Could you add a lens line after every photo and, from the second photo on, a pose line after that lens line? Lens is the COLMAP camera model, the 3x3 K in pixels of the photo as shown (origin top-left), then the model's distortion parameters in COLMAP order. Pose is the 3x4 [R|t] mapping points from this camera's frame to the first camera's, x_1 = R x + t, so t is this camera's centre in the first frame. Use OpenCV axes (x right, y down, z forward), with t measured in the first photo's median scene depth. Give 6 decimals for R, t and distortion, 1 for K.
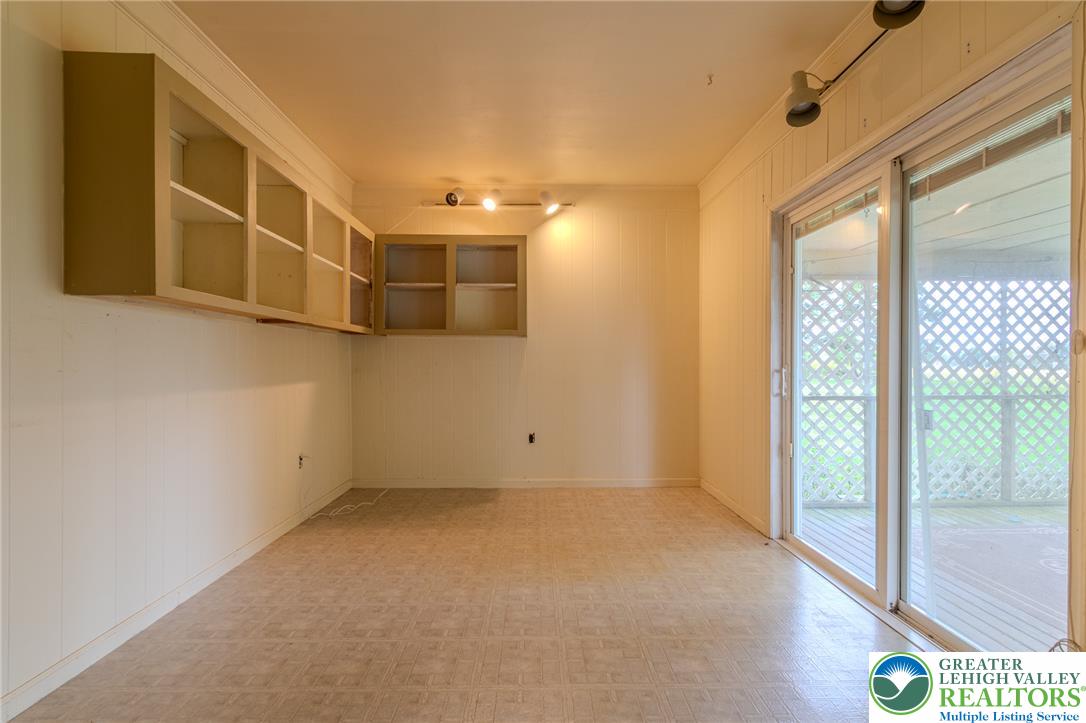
lens RADIAL K [[504.3, 0, 542.9], [0, 504.3, 367.5], [0, 0, 1]] dist [-0.000199, -0.000669]
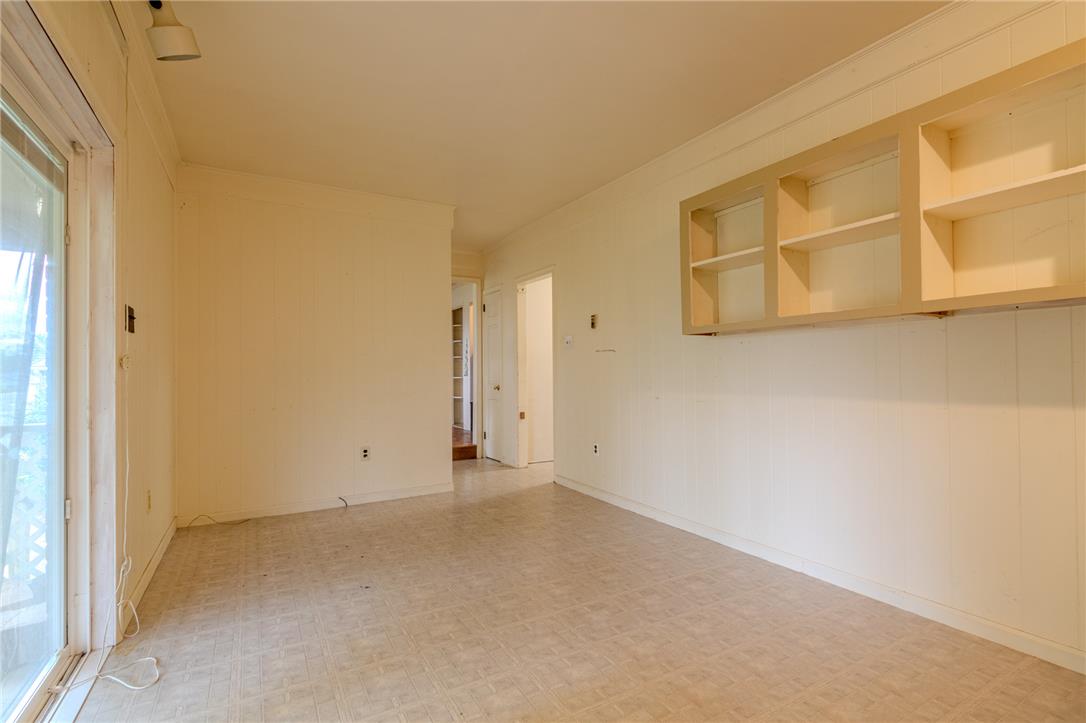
lens RADIAL K [[504.3, 0, 542.9], [0, 504.3, 367.5], [0, 0, 1]] dist [-0.000199, -0.000669]
pose [[-0.871881, -0.001692, -0.489714, 0.436450], [0.000366, 0.999992, -0.004106, -0.014955], [0.489717, -0.003759, -0.871873, 1.872950]]
